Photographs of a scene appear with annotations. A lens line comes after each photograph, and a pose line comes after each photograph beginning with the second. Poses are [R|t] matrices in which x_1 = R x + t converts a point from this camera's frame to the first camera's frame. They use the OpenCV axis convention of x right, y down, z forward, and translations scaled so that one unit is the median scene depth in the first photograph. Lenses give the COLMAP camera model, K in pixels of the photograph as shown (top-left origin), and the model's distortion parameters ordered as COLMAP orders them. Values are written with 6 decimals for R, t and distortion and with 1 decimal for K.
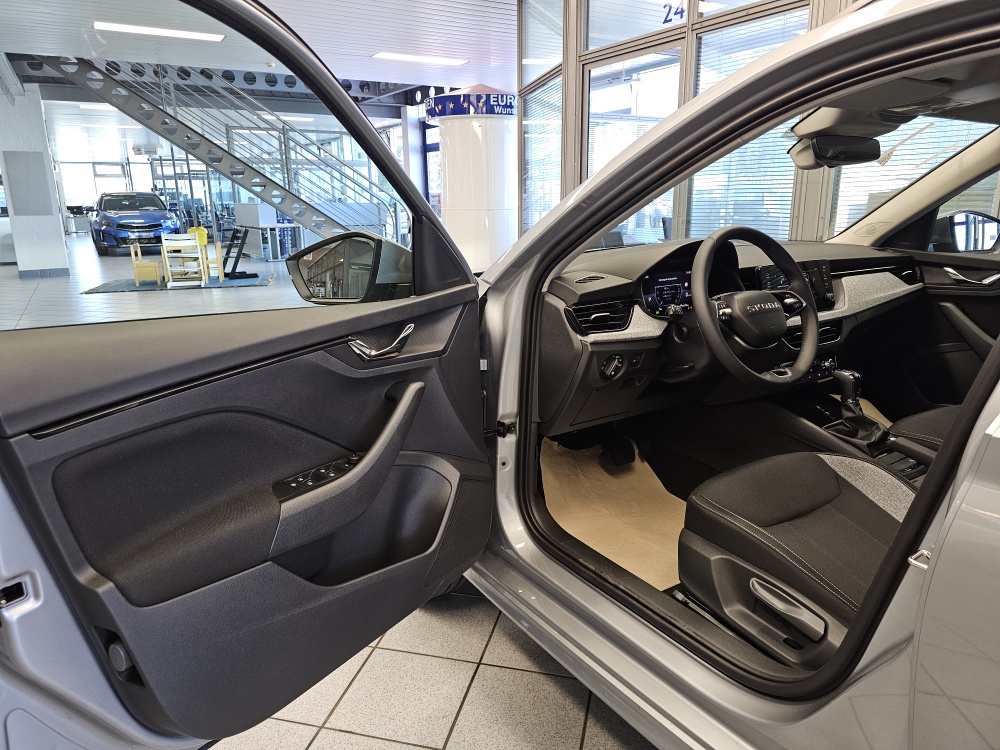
lens RADIAL K [[673.0, 0, 500.7], [0, 673.0, 359.5], [0, 0, 1]] dist [0.068728, -0.077121]
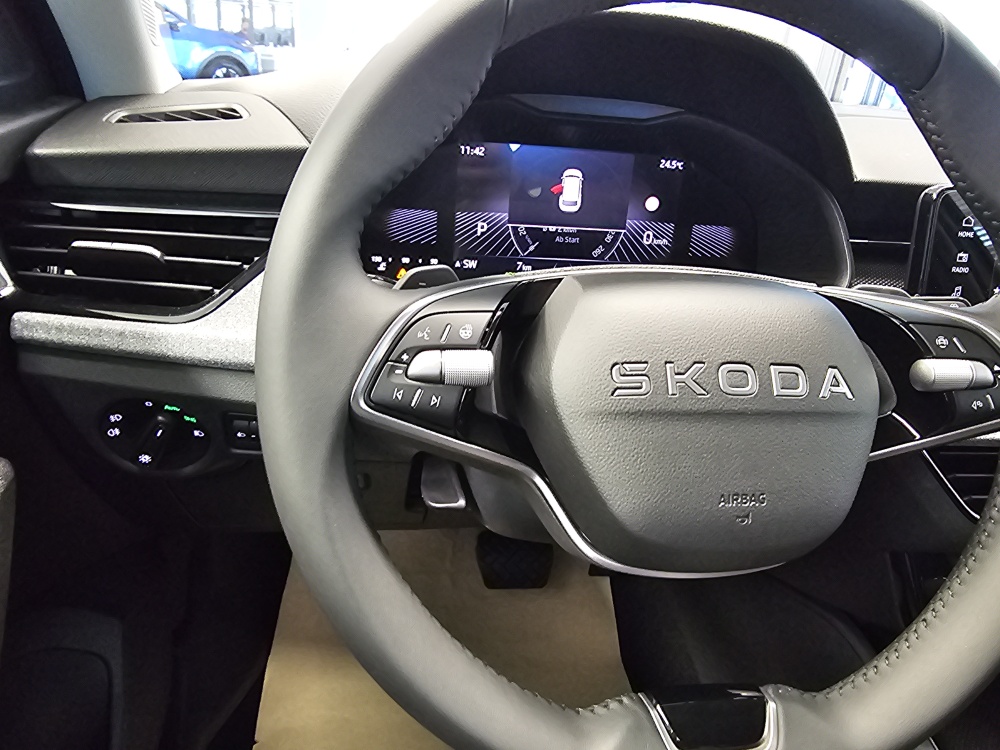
lens RADIAL K [[681.4, 0, 495.5], [0, 681.4, 369.1], [0, 0, 1]] dist [0.000255, 0.001683]
pose [[0.900324, 0.261382, -0.347988, 0.269026], [-0.195003, 0.957088, 0.214372, -0.073386], [0.389089, -0.125146, 0.912660, 0.550012]]
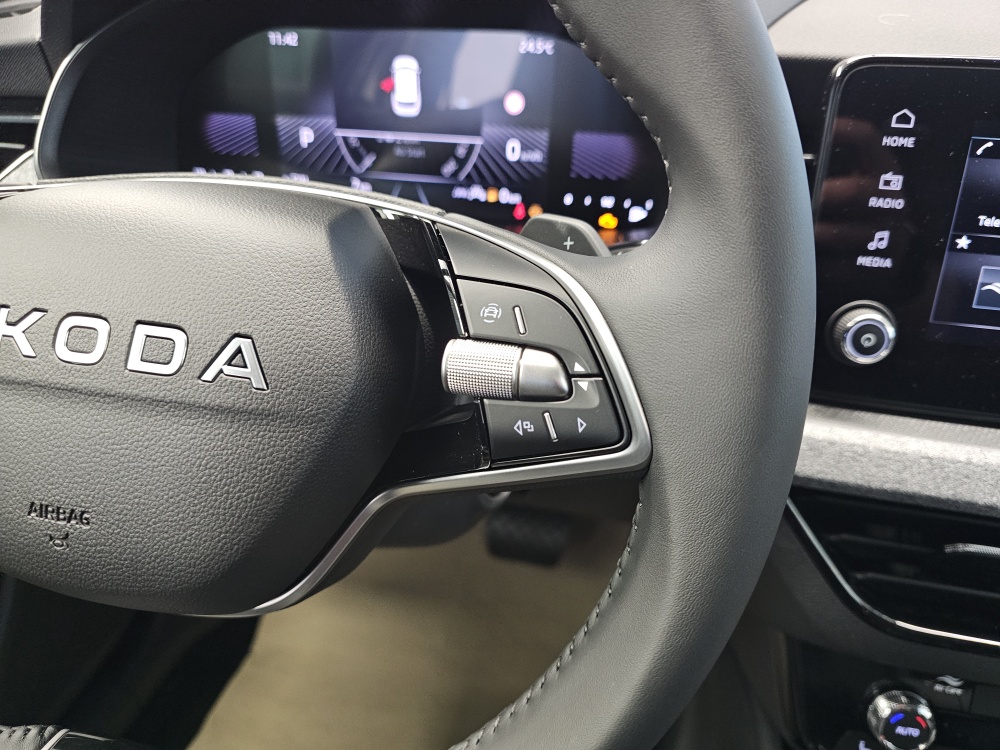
lens RADIAL K [[707.6, 0, 505.1], [0, 707.6, 374.7], [0, 0, 1]] dist [-0.001529, -0.025062]
pose [[0.692888, 0.385715, -0.609205, 0.358282], [-0.183733, 0.911449, 0.368108, -0.091451], [0.697244, -0.143126, 0.702400, 0.657352]]
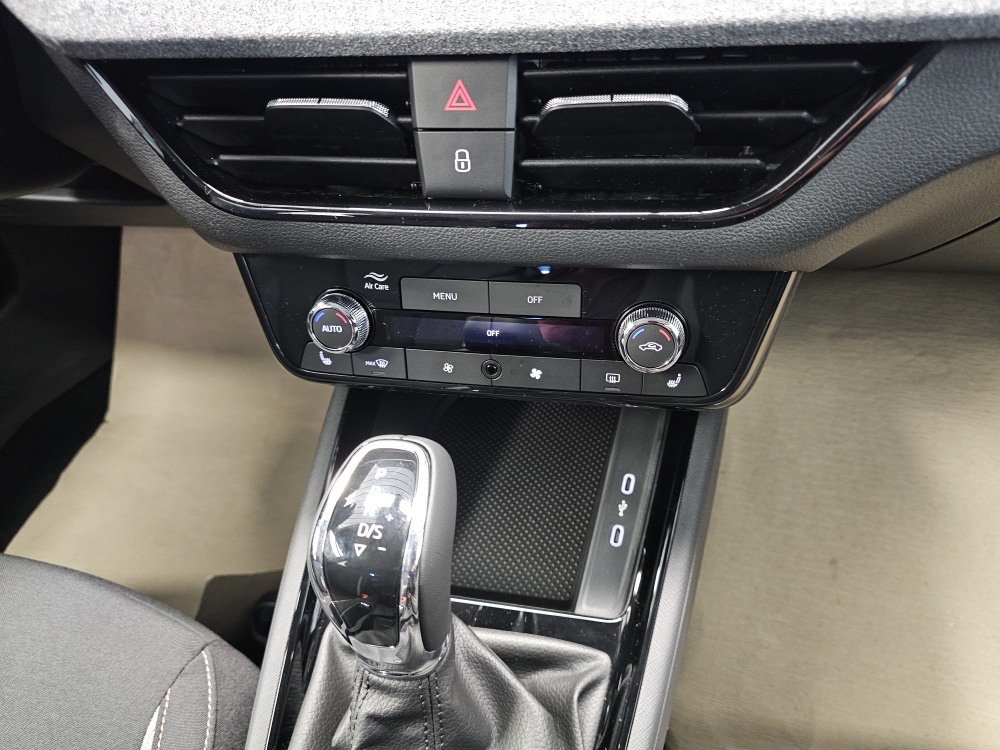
lens RADIAL K [[694.7, 0, 503.6], [0, 694.7, 373.0], [0, 0, 1]] dist [0.011933, -0.027935]
pose [[0.710833, 0.460426, -0.531718, 0.462997], [-0.077343, 0.802550, 0.591550, -0.066359], [0.699095, -0.379369, 0.606090, 0.741715]]
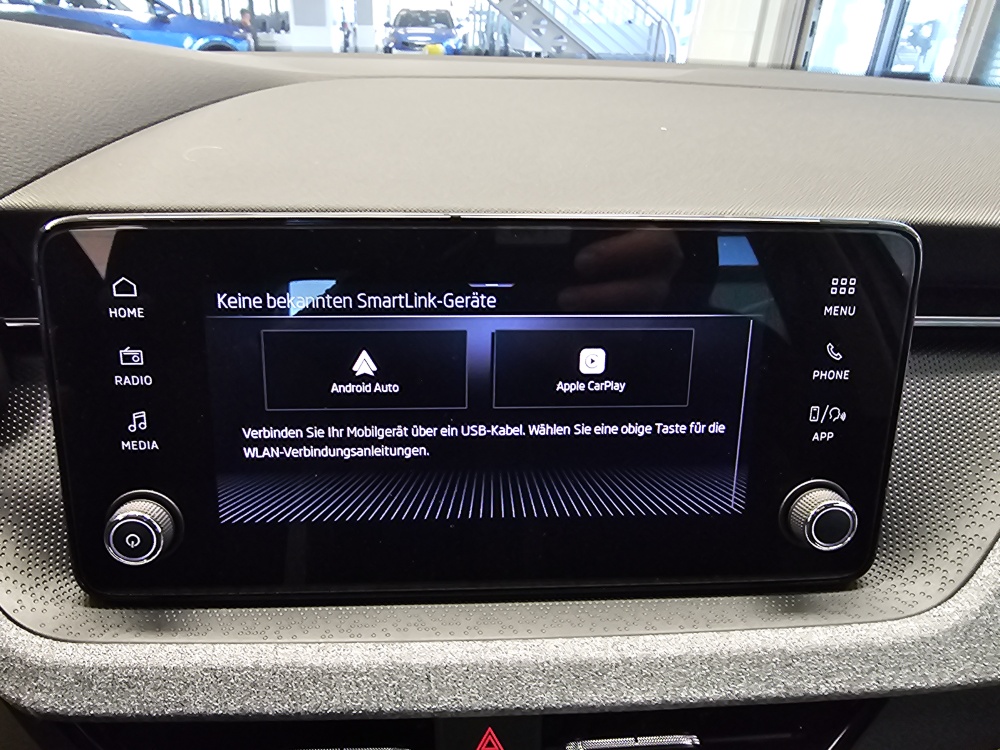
lens RADIAL K [[682.6, 0, 447.3], [0, 682.6, 376.4], [0, 0, 1]] dist [0.009285, -0.004300]
pose [[0.860710, 0.260396, -0.437460, 0.405263], [-0.149360, 0.950637, 0.271995, -0.122443], [0.486692, -0.168770, 0.857116, 0.731637]]
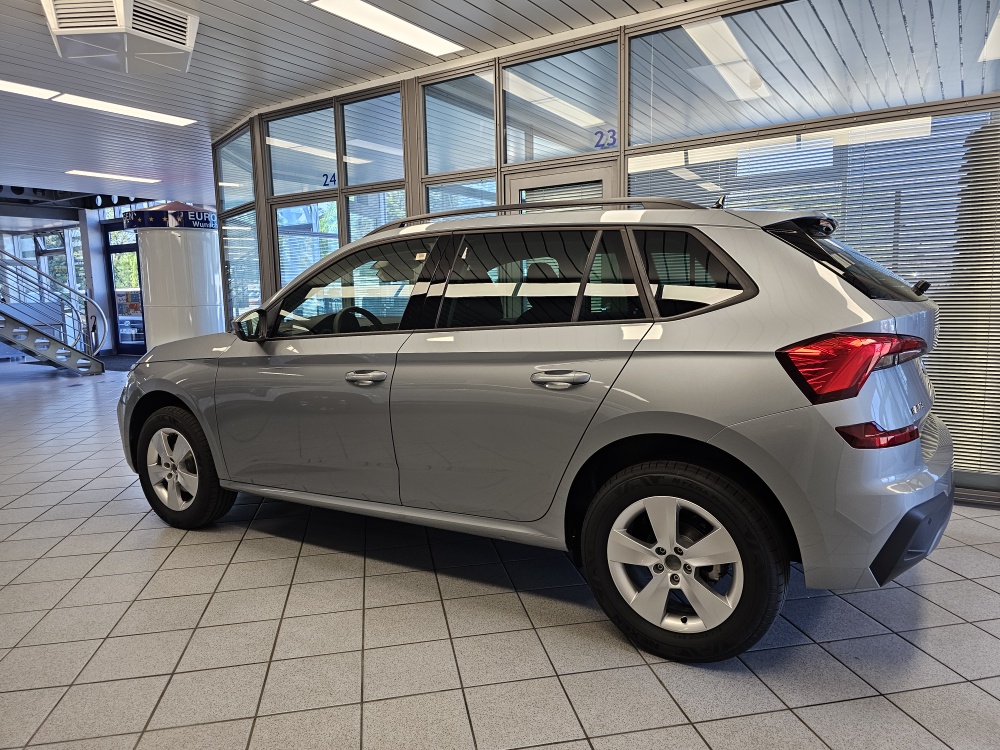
lens RADIAL K [[671.2, 0, 503.3], [0, 671.2, 368.1], [0, 0, 1]] dist [0.068410, -0.073601]
pose [[0.903659, -0.061428, 0.423823, -0.133053], [0.113707, 0.988553, -0.099161, 0.221116], [-0.412881, 0.137800, 0.900300, -0.935668]]
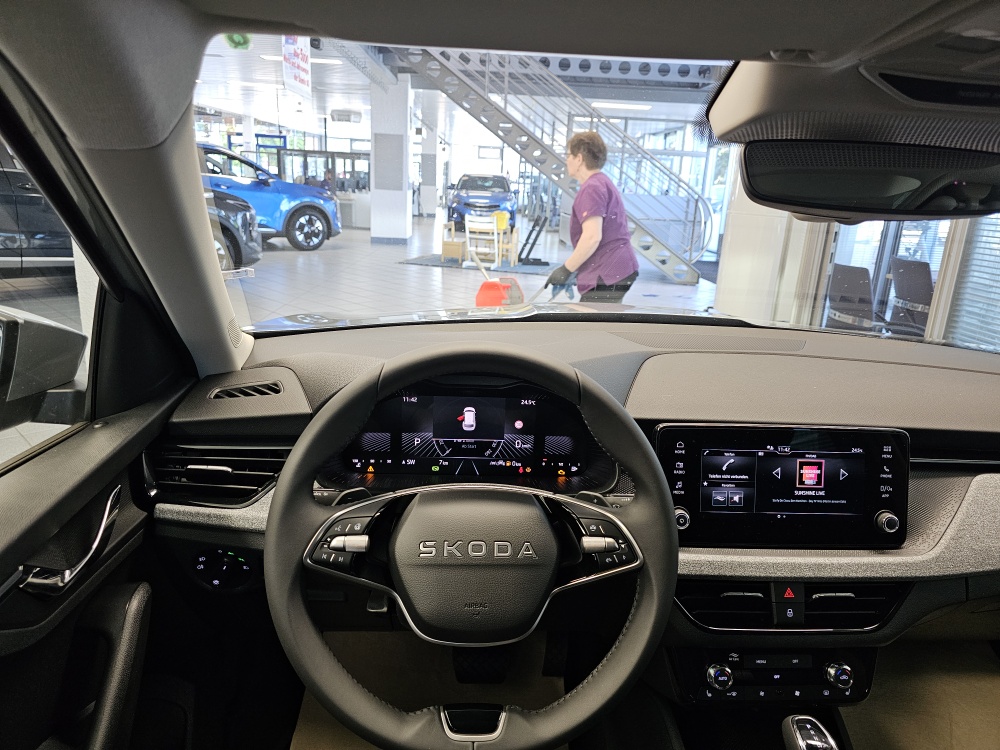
lens RADIAL K [[671.2, 0, 503.3], [0, 671.2, 368.1], [0, 0, 1]] dist [0.068410, -0.073601]
pose [[0.867291, 0.186176, -0.461677, 0.390054], [-0.174020, 0.982306, 0.069217, -0.147697], [0.466394, 0.020310, 0.884344, 0.440125]]
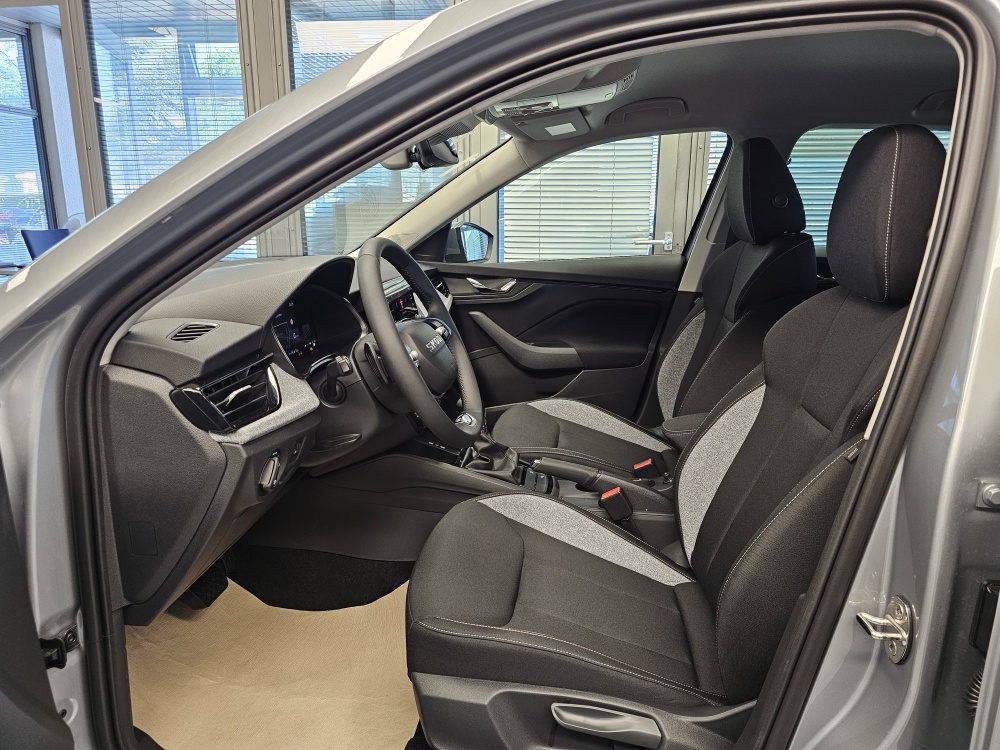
lens RADIAL K [[673.0, 0, 500.7], [0, 673.0, 359.5], [0, 0, 1]] dist [0.068728, -0.077121]
pose [[0.634792, -0.151486, 0.757688, -0.101532], [0.169235, 0.984042, 0.054956, -0.059241], [-0.753923, 0.093341, 0.650299, 0.305808]]
